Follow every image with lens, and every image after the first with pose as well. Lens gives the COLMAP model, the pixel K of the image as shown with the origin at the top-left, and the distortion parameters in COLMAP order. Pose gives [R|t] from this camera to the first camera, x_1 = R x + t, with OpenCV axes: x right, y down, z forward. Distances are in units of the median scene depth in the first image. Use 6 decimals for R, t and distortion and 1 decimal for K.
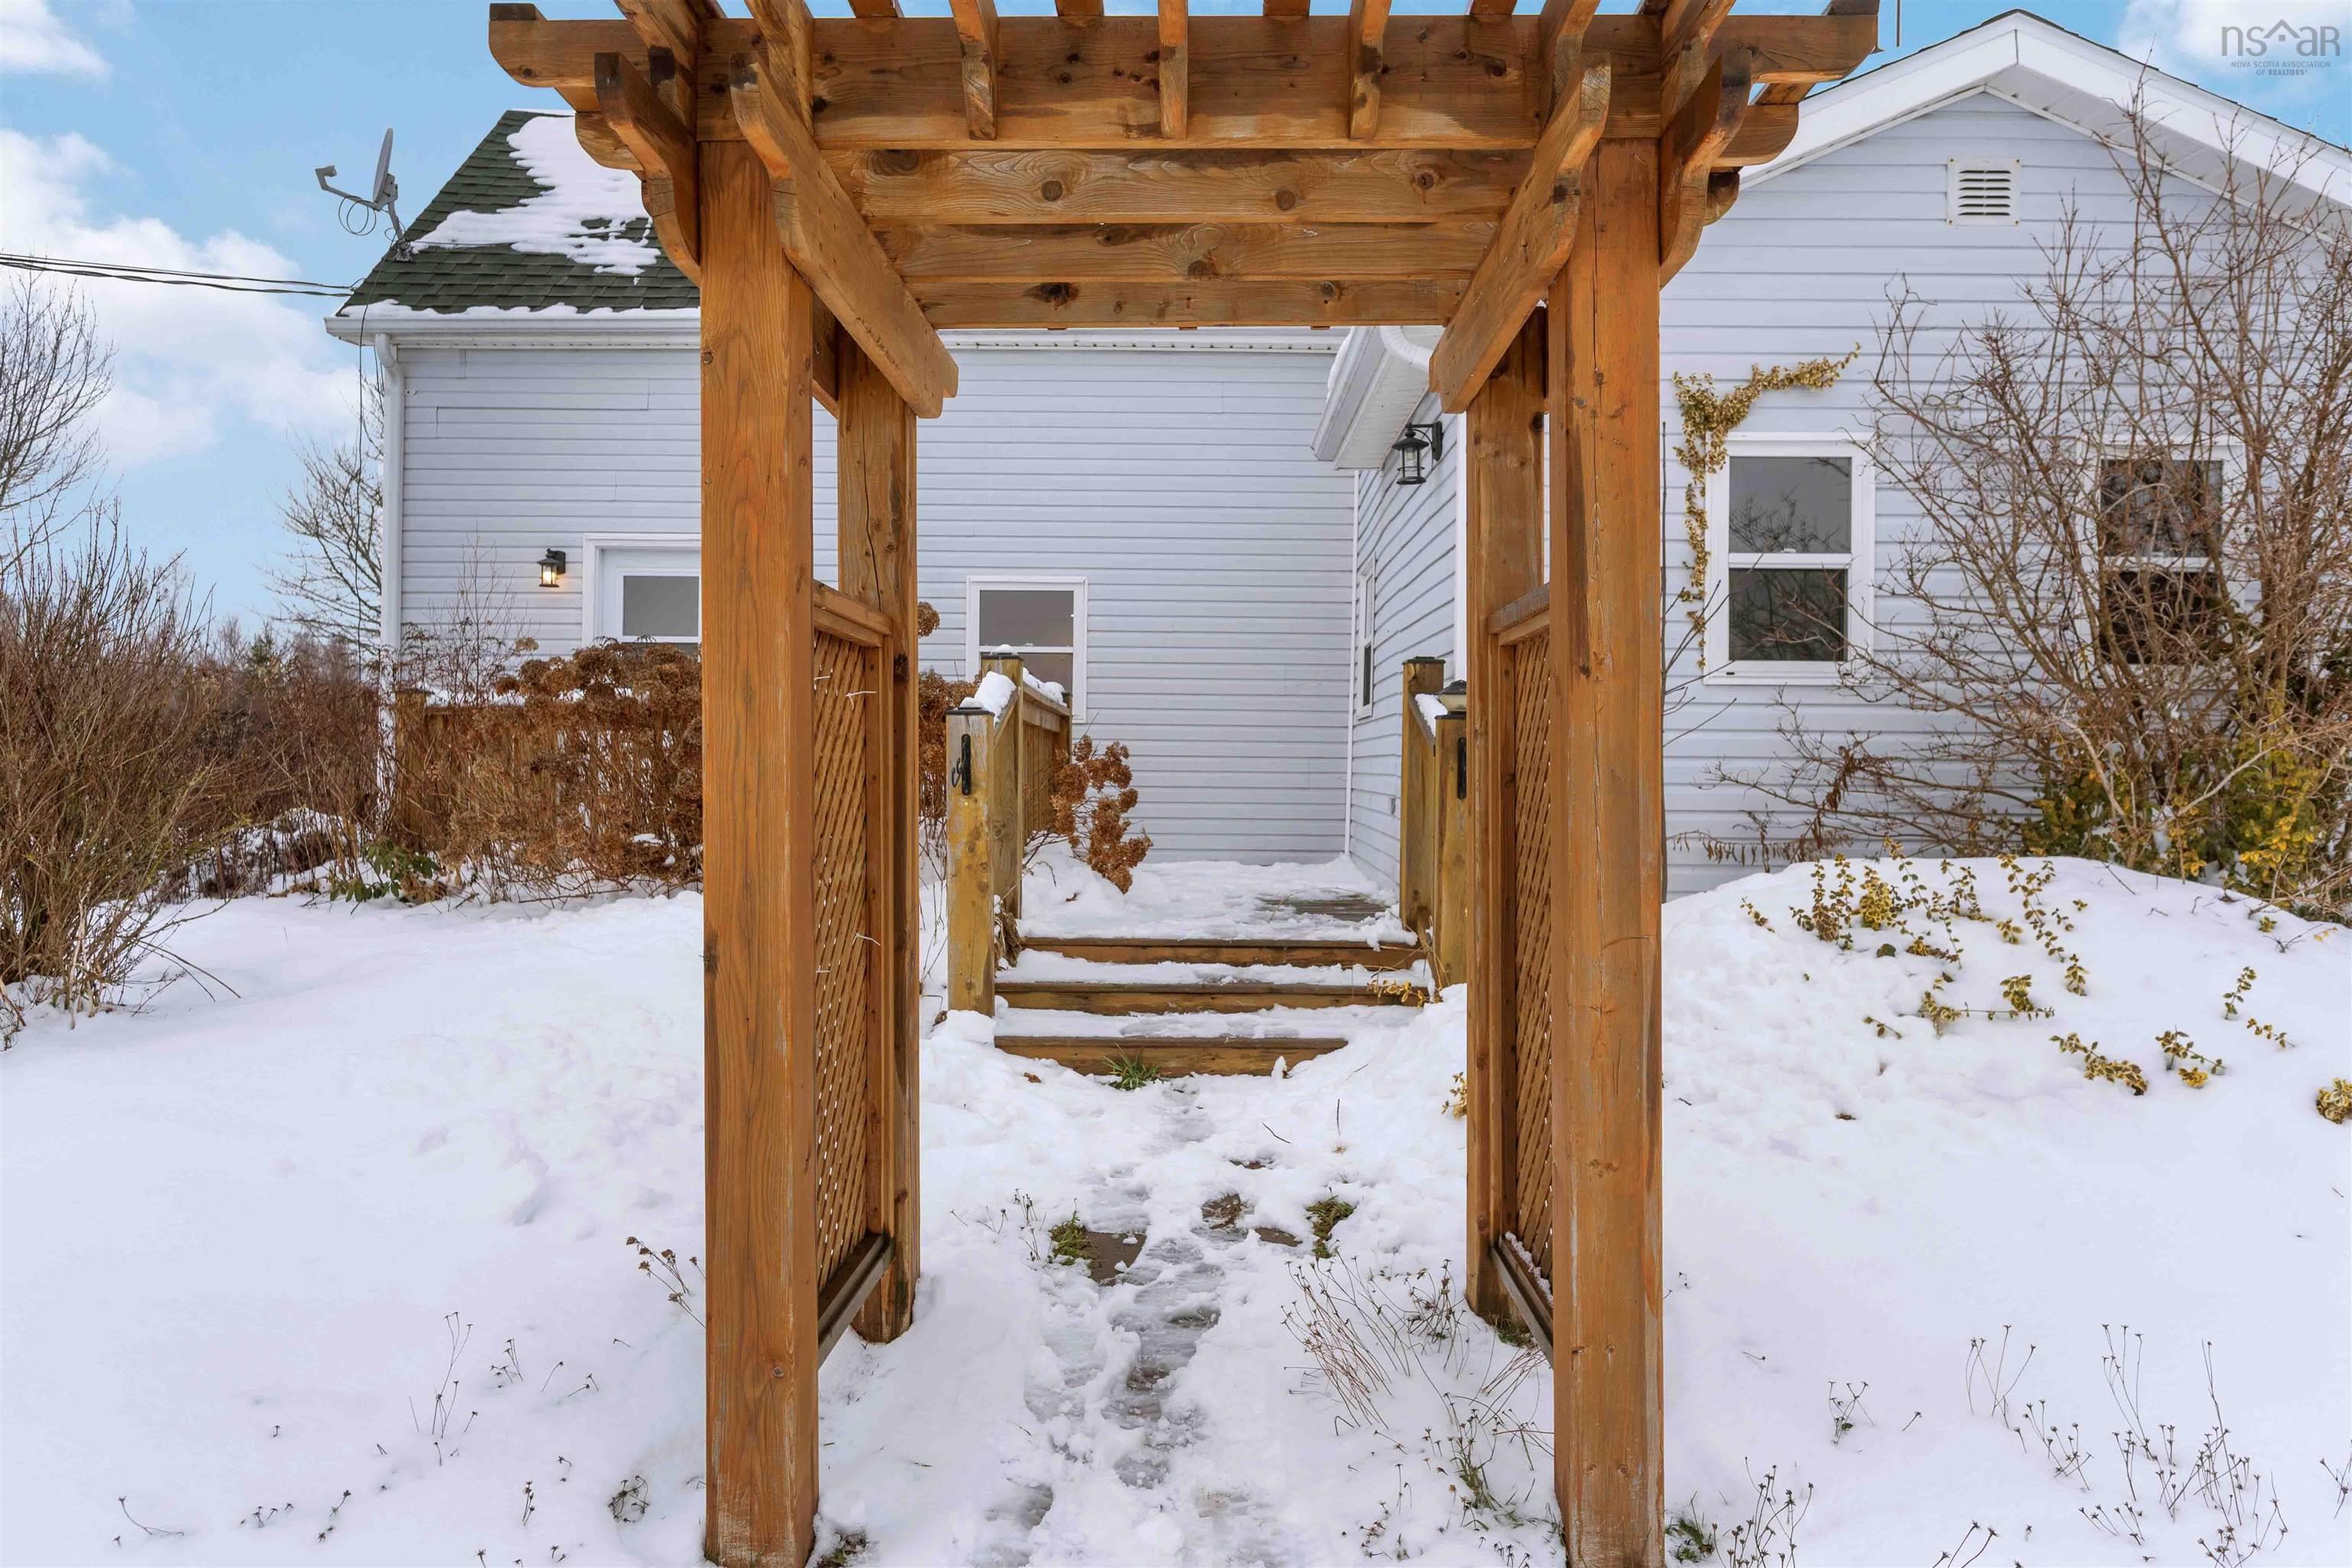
lens RADIAL K [[1566.3, 0, 1176.0], [0, 1566.3, 784.0], [0, 0, 1]] dist [-0.001079, 0.000257]
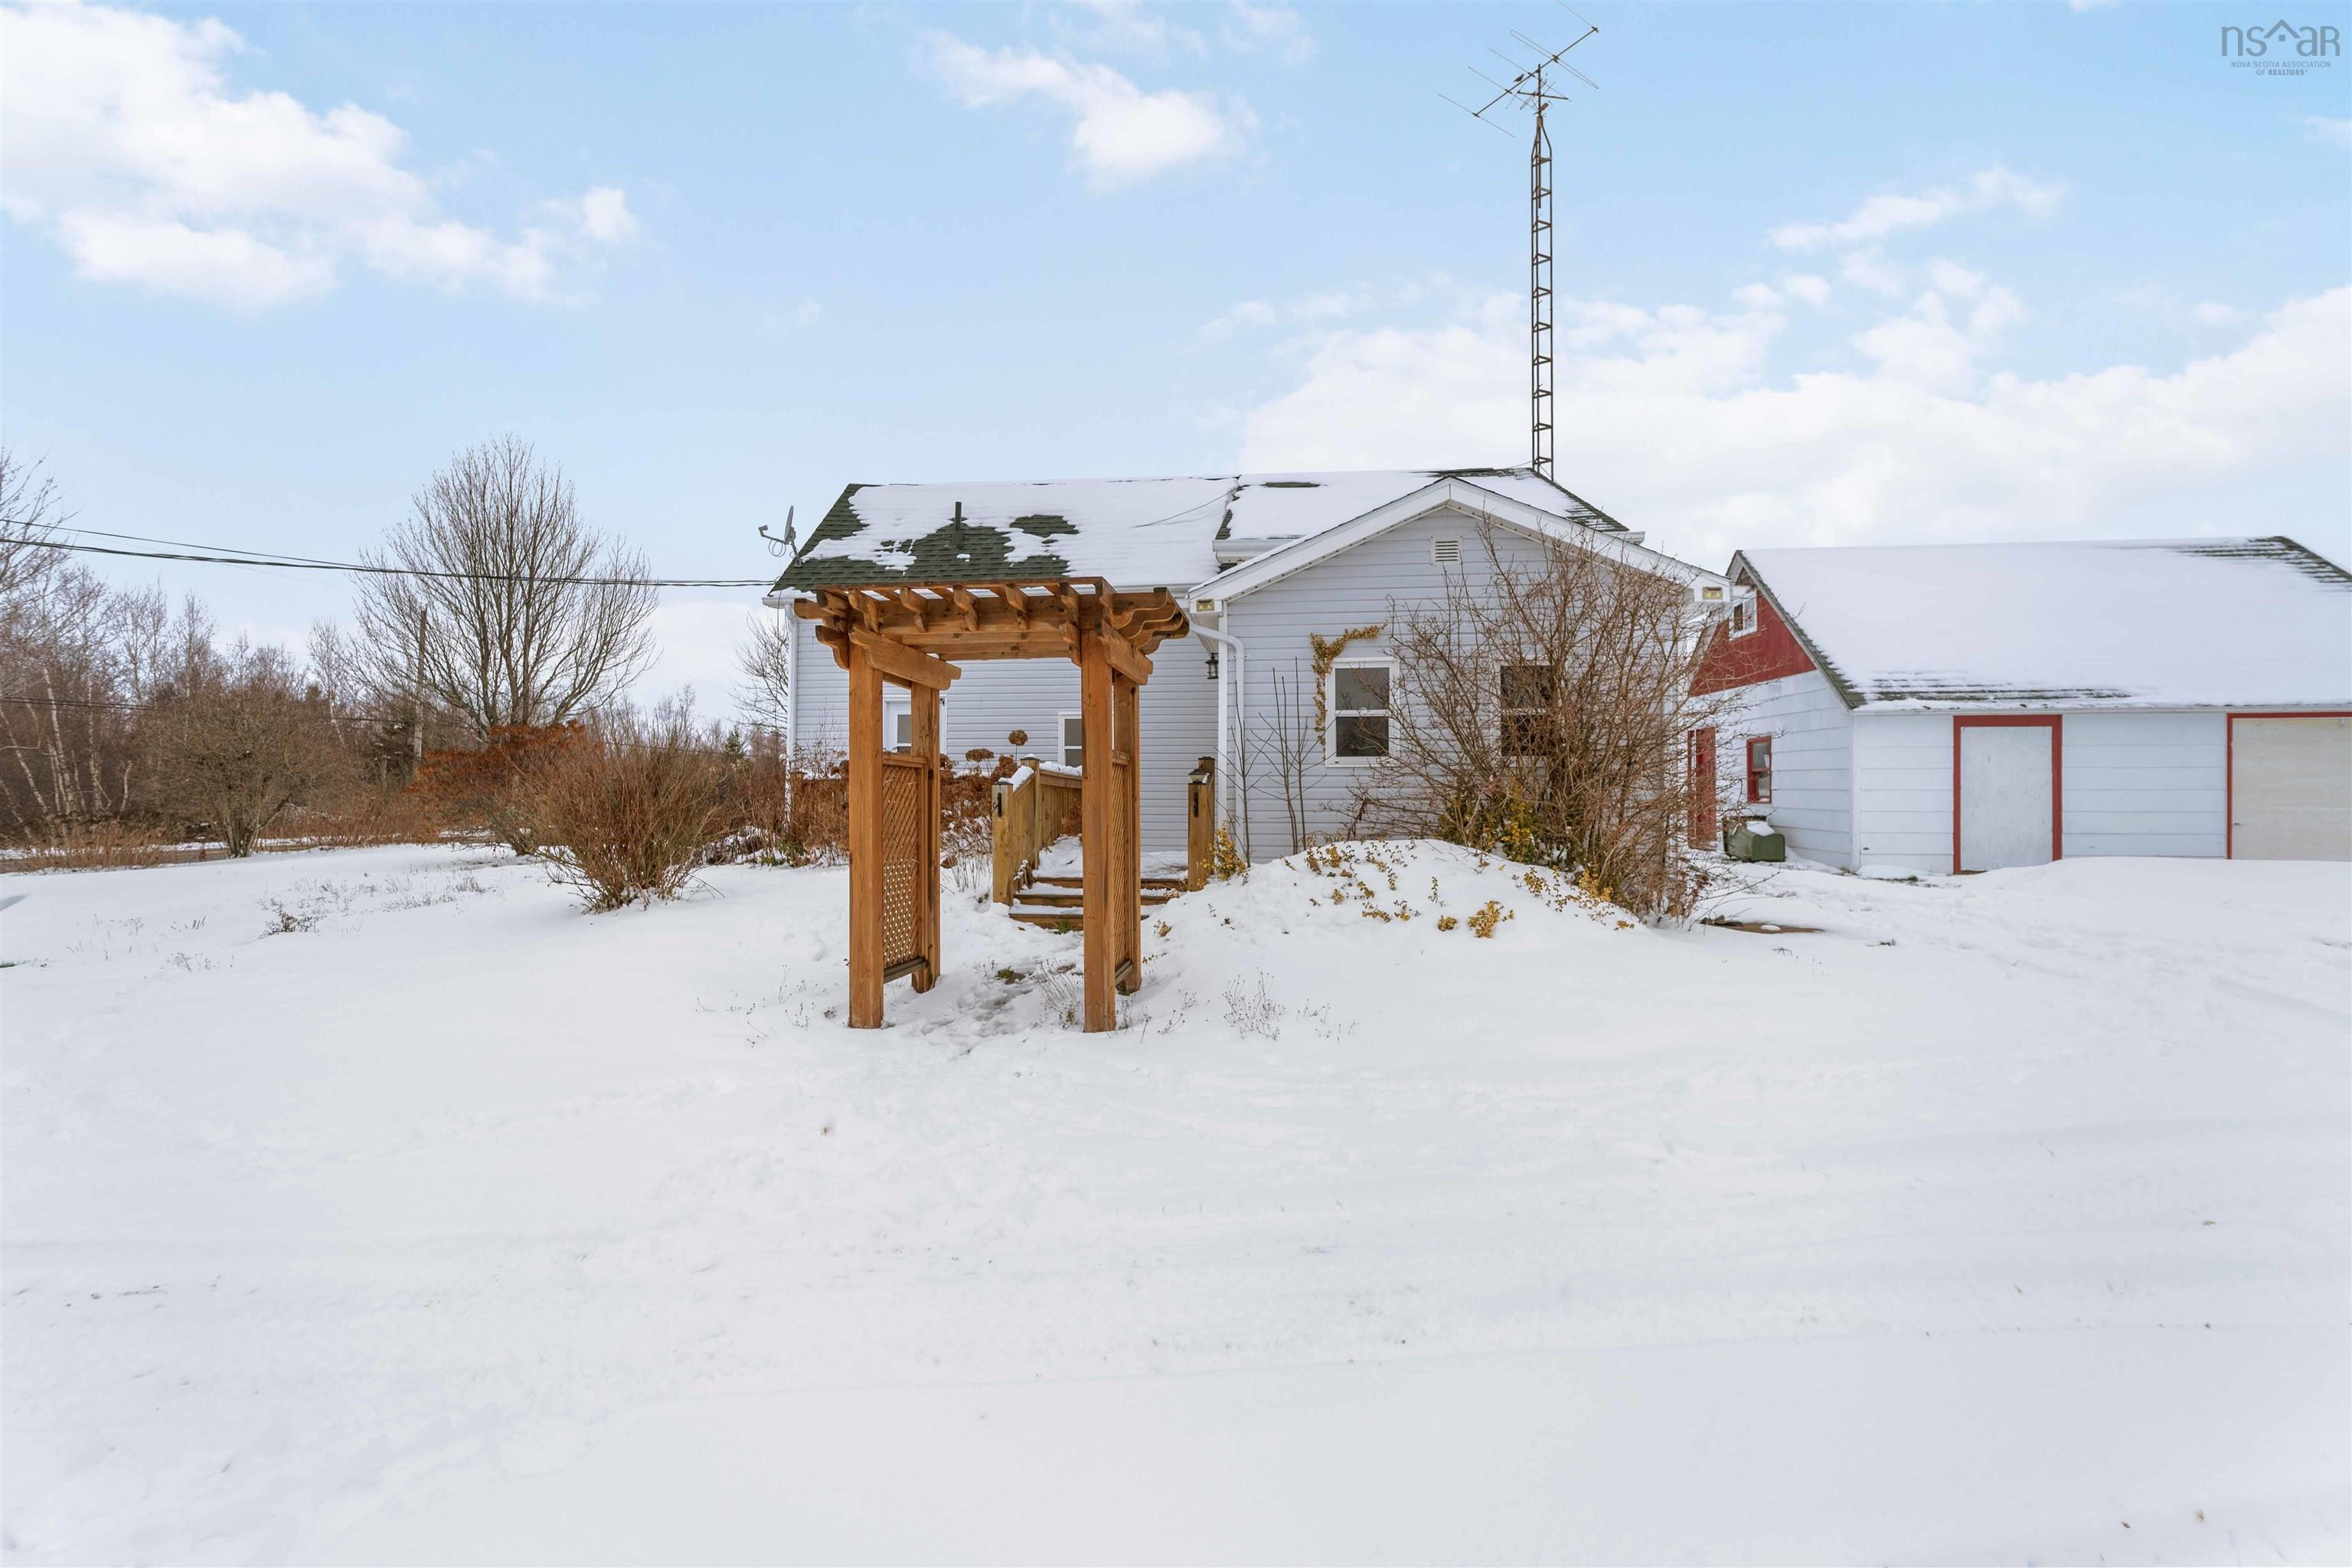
lens RADIAL K [[1003.7, 0, 1176.0], [0, 1003.7, 784.0], [0, 0, 1]] dist [0.001948, 0.000249]
pose [[0.993665, -0.009416, -0.111989, 0.222330], [0.005980, 0.999502, -0.030981, 0.004189], [0.112225, 0.030115, 0.993226, -0.383155]]
